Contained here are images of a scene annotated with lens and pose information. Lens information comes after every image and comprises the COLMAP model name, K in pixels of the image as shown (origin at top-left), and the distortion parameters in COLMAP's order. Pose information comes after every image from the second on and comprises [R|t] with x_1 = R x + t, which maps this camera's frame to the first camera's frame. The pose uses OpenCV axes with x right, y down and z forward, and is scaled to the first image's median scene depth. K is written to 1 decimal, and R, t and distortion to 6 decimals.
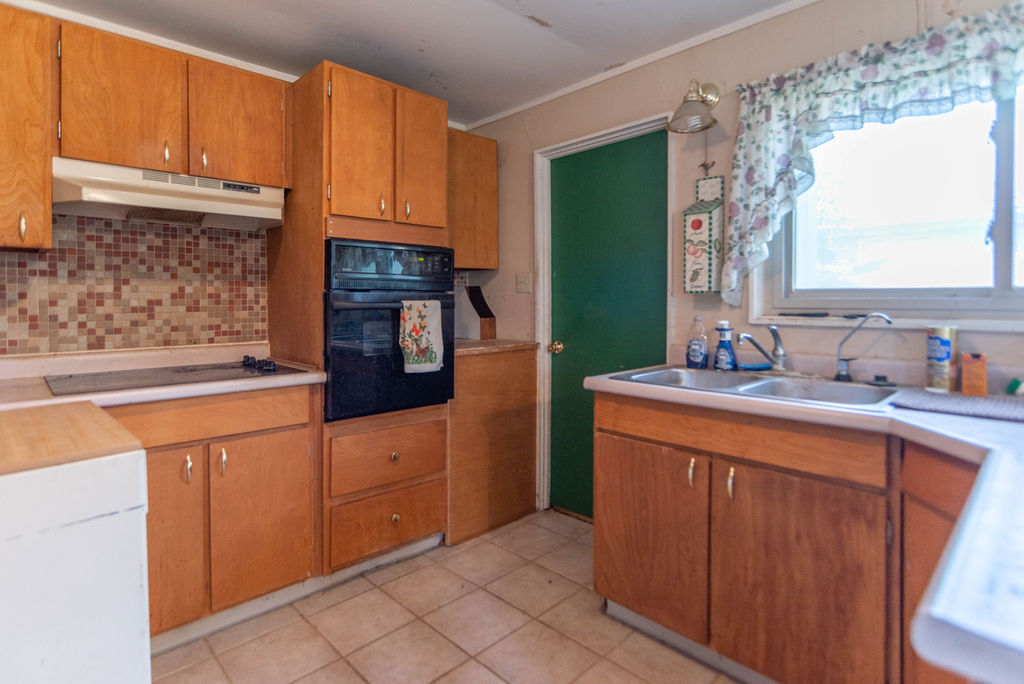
lens RADIAL K [[521.4, 0, 509.2], [0, 521.4, 307.4], [0, 0, 1]] dist [-0.007466, 0.004190]
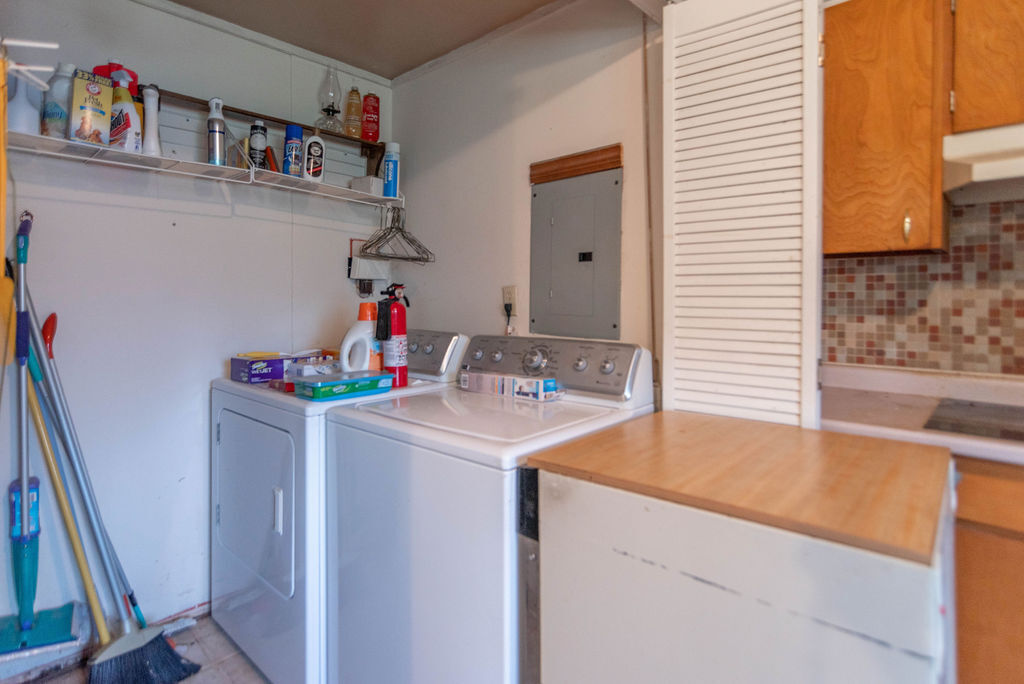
lens RADIAL K [[521.4, 0, 489.2], [0, 521.4, 300.9], [0, 0, 1]] dist [-0.007466, 0.004190]
pose [[0.009602, 0.006084, -0.999935, -0.050490], [-0.015944, 0.999855, 0.005930, -0.019294], [0.999827, 0.015886, 0.009698, 0.240328]]
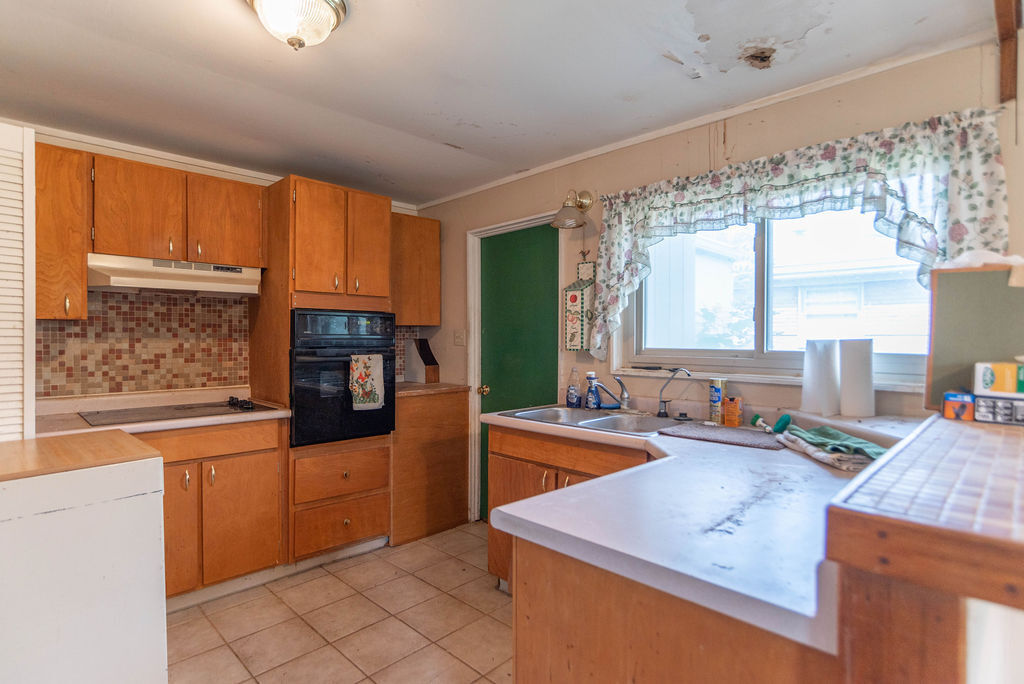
lens RADIAL K [[521.4, 0, 512.4], [0, 521.4, 344.7], [0, 0, 1]] dist [-0.007466, 0.004190]
pose [[0.999889, 0.003305, 0.014542, 0.198627], [-0.003321, 0.999994, 0.001047, -0.046298], [-0.014539, -0.001095, 0.999894, -0.345593]]
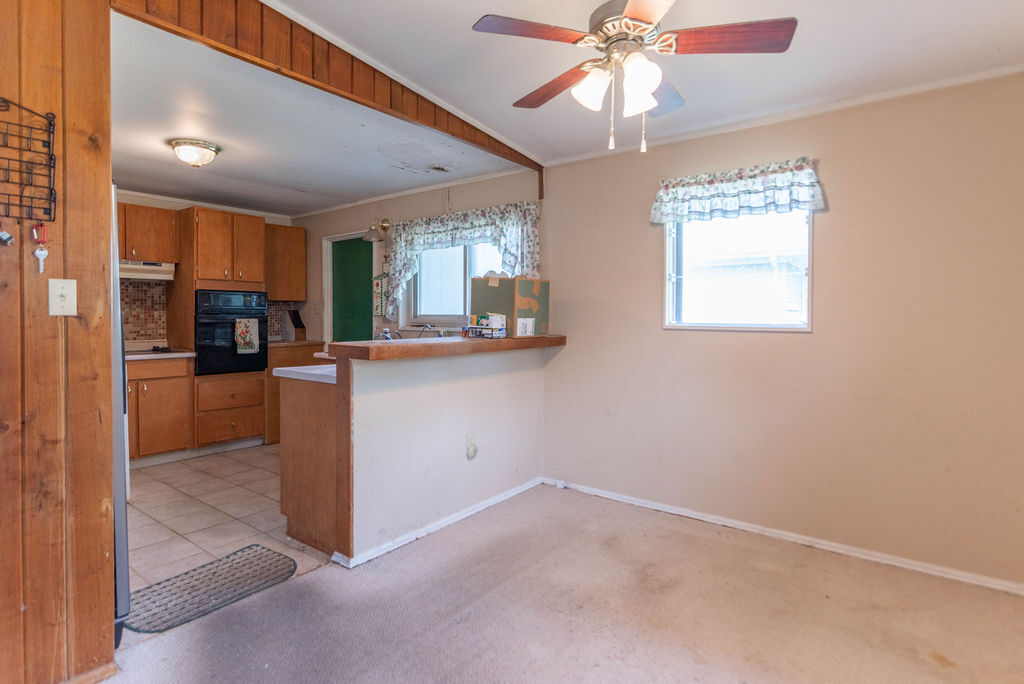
lens RADIAL K [[521.4, 0, 510.0], [0, 521.4, 324.1], [0, 0, 1]] dist [-0.007466, 0.004190]
pose [[0.989399, 0.001195, 0.145215, 0.636899], [-0.002117, 0.999979, 0.006192, -0.007653], [-0.145205, -0.006433, 0.989381, -1.345509]]
